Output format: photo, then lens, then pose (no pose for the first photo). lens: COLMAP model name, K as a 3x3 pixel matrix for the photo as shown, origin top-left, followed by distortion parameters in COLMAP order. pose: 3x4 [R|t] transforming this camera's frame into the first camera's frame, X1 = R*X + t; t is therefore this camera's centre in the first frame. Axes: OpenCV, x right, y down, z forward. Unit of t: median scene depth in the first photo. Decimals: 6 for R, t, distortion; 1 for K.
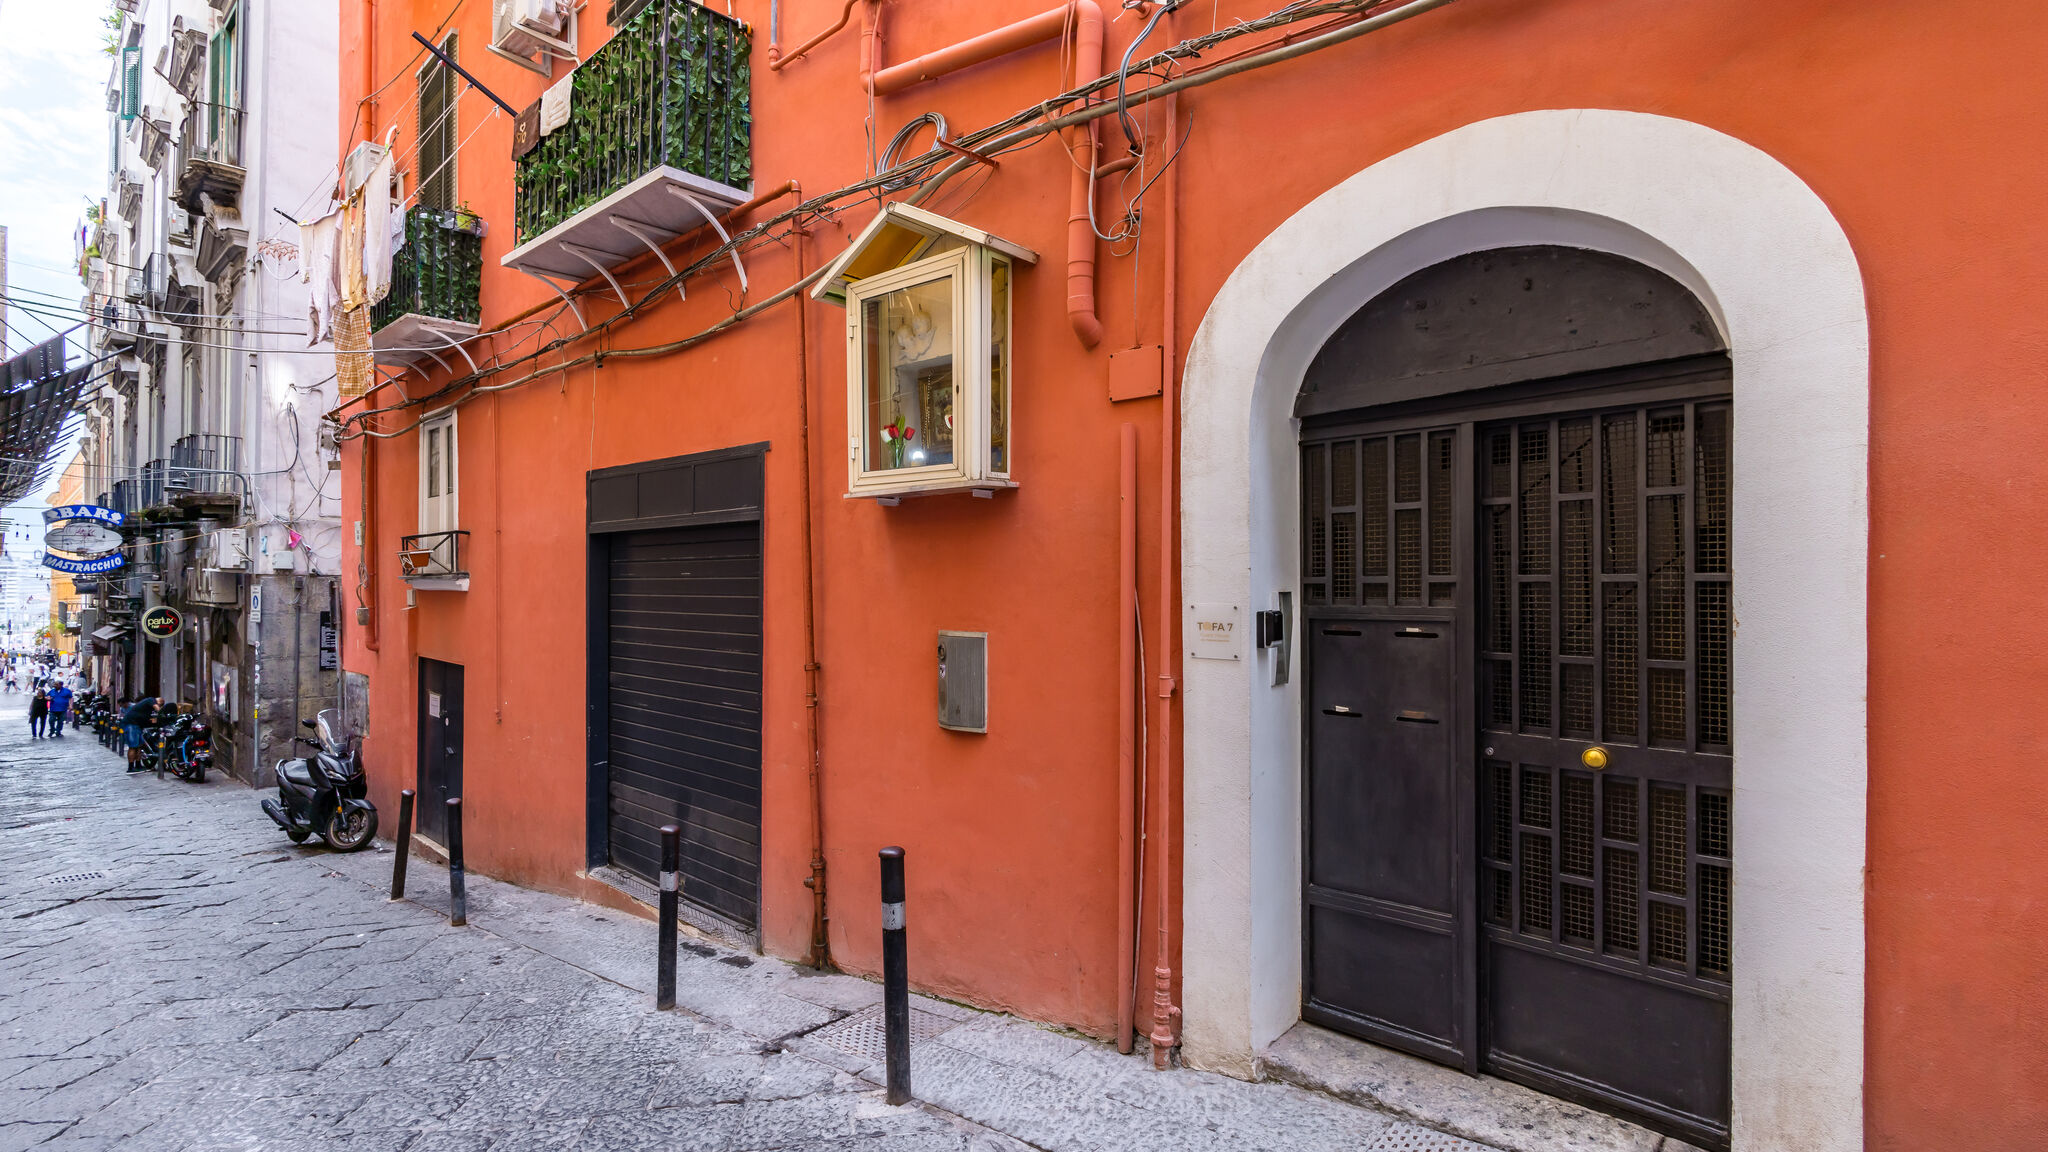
lens RADIAL K [[890.0, 0, 1024.0], [0, 890.0, 576.0], [0, 0, 1]] dist [0.000475, 0.000010]
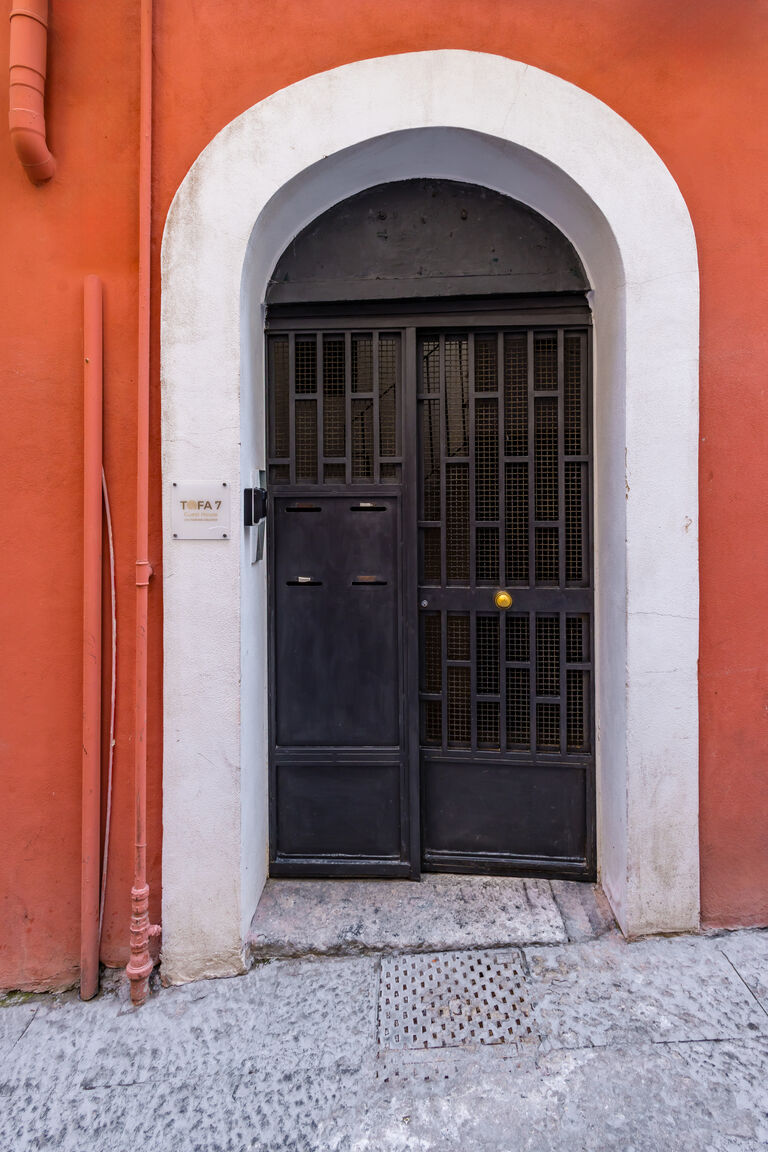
lens RADIAL K [[623.9, 0, 383.0], [0, 623.9, 486.3], [0, 0, 1]] dist [0.009352, -0.001794]
pose [[0.787008, -0.002395, 0.616938, -0.041577], [-0.001983, 0.999977, 0.006413, 0.032753], [-0.616940, -0.006270, 0.786986, 0.366297]]
